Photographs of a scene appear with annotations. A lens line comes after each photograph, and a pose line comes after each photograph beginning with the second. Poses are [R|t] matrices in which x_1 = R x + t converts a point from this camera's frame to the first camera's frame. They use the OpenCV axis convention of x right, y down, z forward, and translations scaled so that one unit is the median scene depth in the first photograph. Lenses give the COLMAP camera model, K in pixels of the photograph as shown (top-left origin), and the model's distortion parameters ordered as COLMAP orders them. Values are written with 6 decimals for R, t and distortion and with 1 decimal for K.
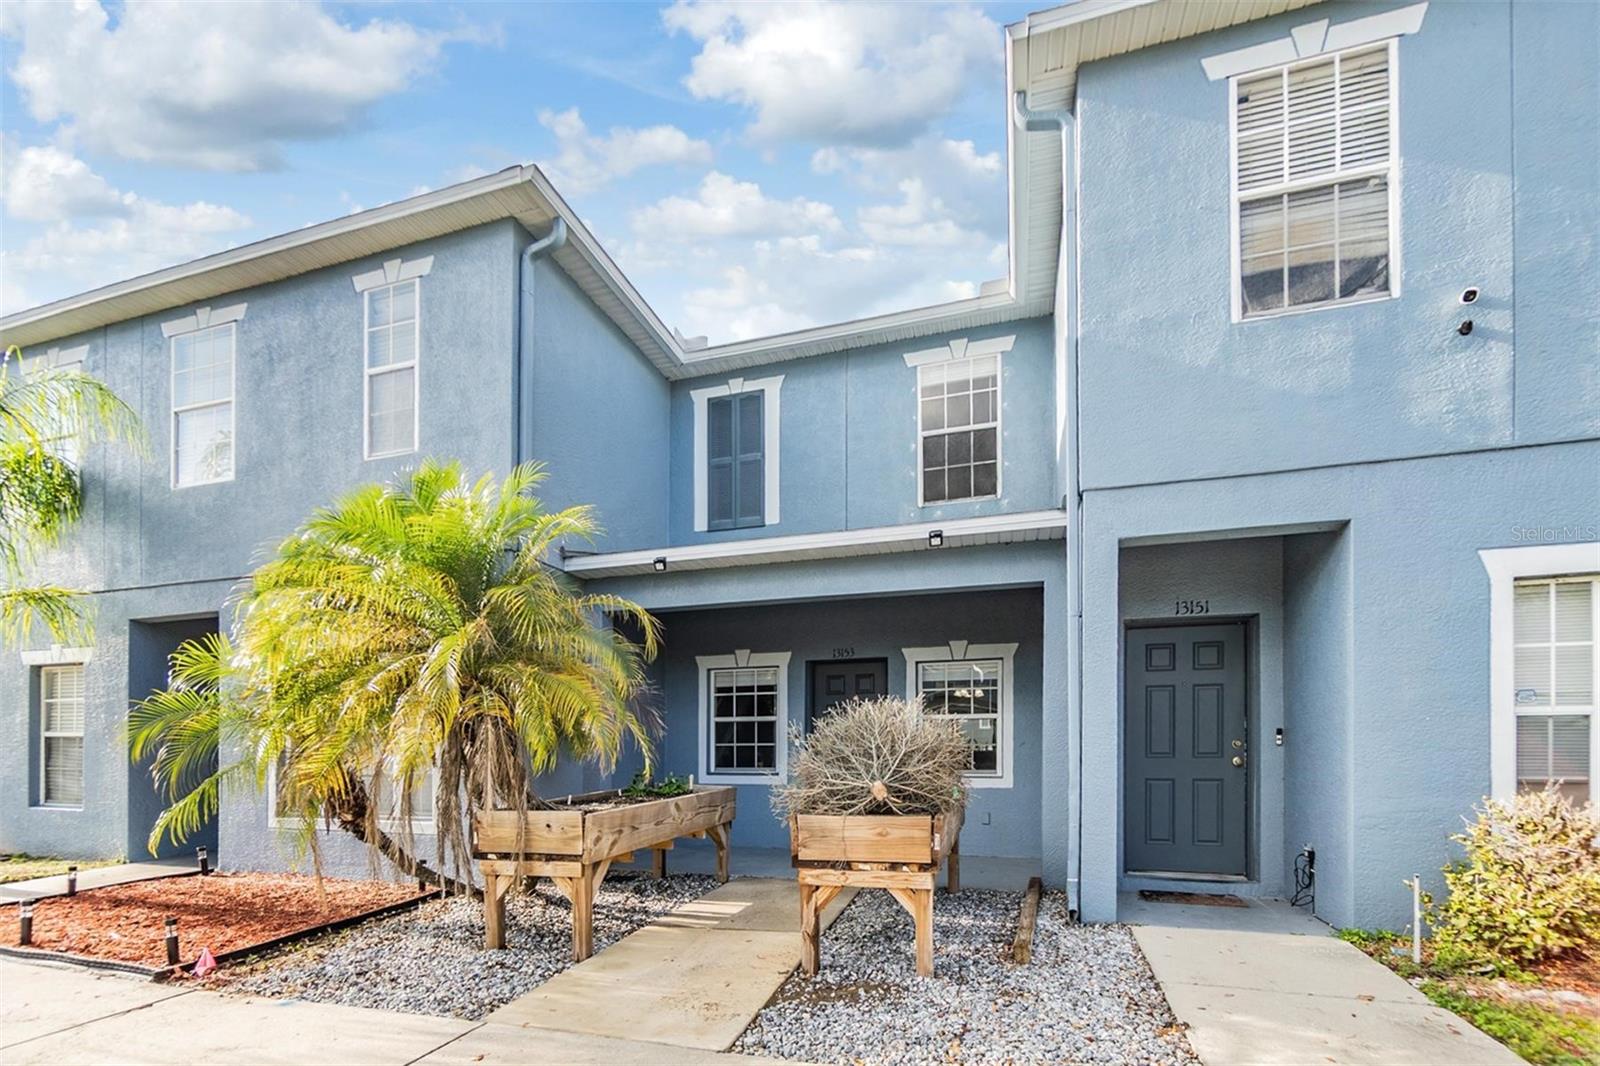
lens RADIAL K [[693.6, 0, 800.2], [0, 693.6, 574.3], [0, 0, 1]] dist [-0.000687, 0.000135]
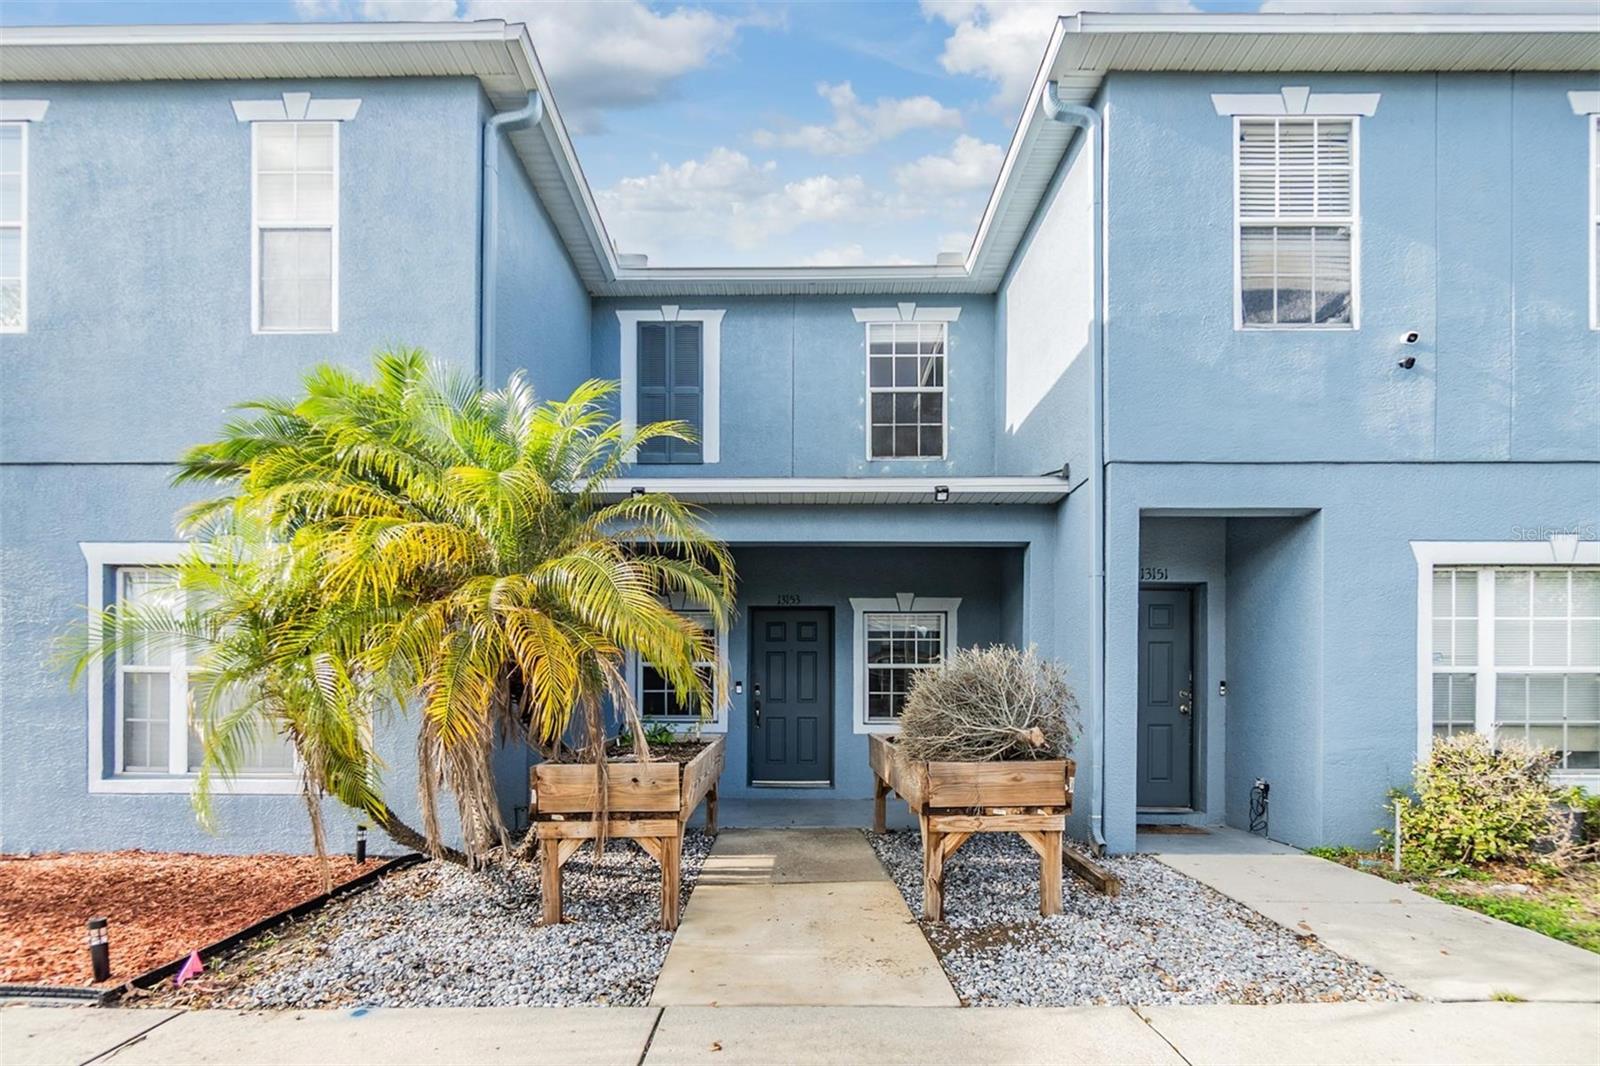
lens RADIAL K [[691.8, 0, 800.0], [0, 691.8, 533.0], [0, 0, 1]] dist [-0.001428, -0.000369]
pose [[0.958683, 0.071450, 0.275358, -0.340546], [-0.075113, 0.997171, 0.002766, 0.023956], [-0.274381, -0.023335, 0.961338, 0.080960]]
